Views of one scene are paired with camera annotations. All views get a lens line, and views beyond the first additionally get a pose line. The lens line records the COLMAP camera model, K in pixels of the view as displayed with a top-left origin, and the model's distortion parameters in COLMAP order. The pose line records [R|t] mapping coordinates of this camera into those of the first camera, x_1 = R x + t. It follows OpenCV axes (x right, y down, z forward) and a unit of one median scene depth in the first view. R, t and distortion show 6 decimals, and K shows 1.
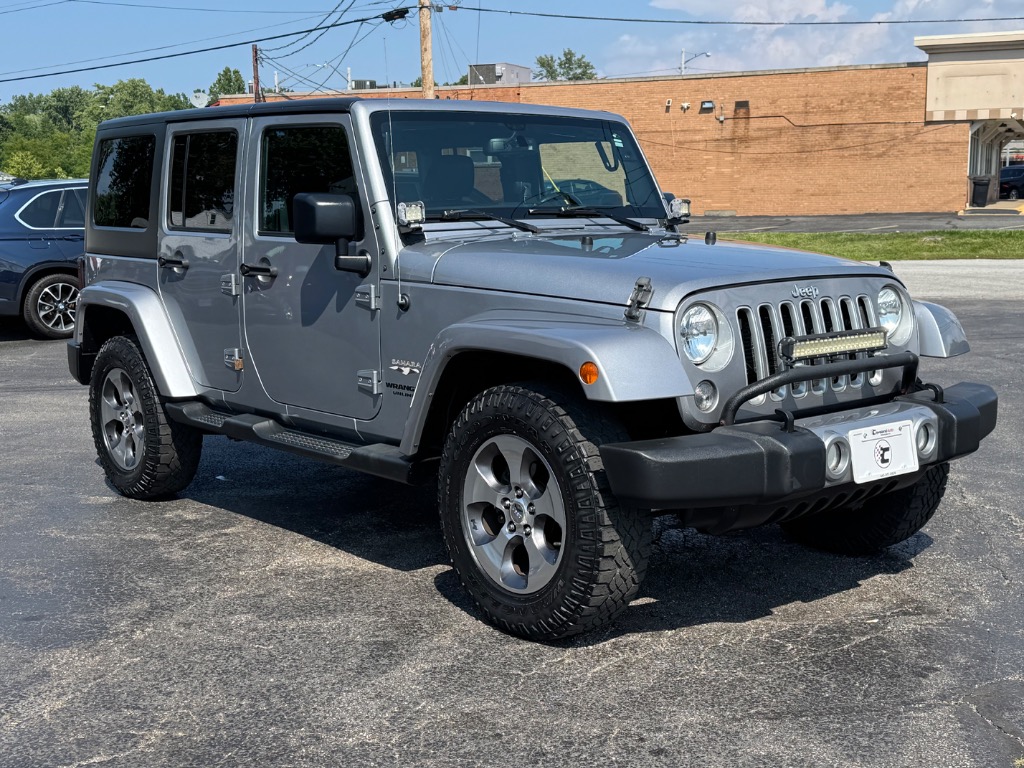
lens RADIAL K [[1265.1, 0, 512.0], [0, 1265.1, 384.0], [0, 0, 1]] dist [0.228361, -0.538924]
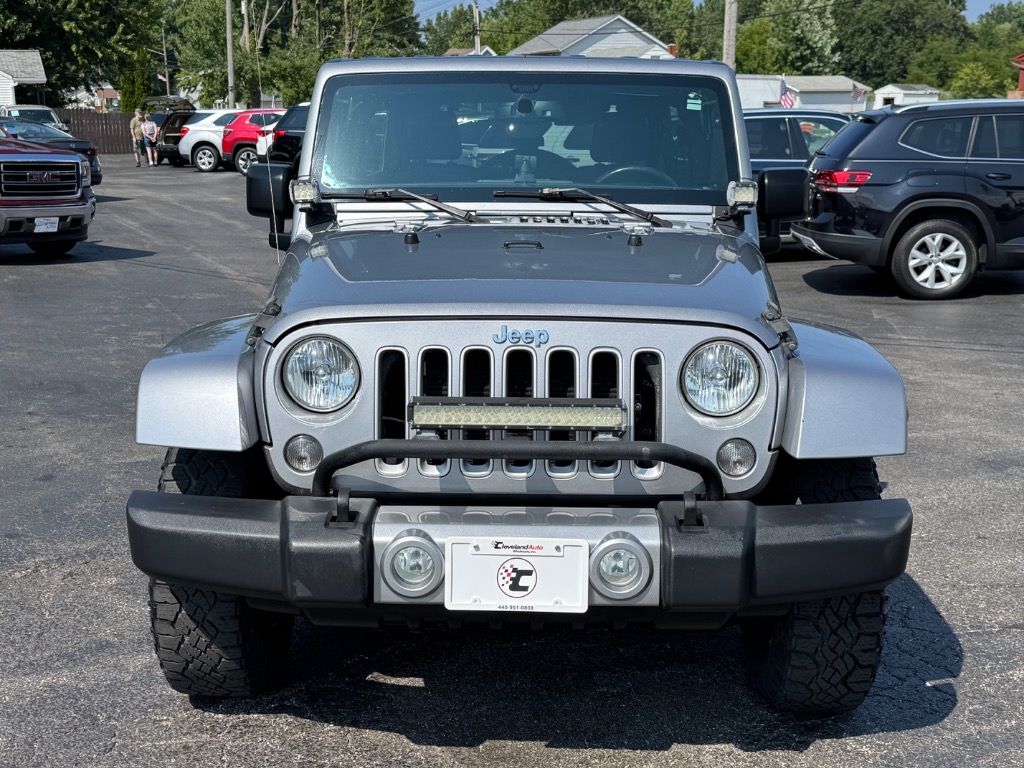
lens RADIAL K [[1265.1, 0, 512.0], [0, 1265.1, 384.0], [0, 0, 1]] dist [0.228361, -0.538924]
pose [[0.740433, 0.152561, -0.654588, 0.698123], [-0.107377, 0.988240, 0.108864, -0.122695], [0.663498, -0.010319, 0.748107, 0.447288]]
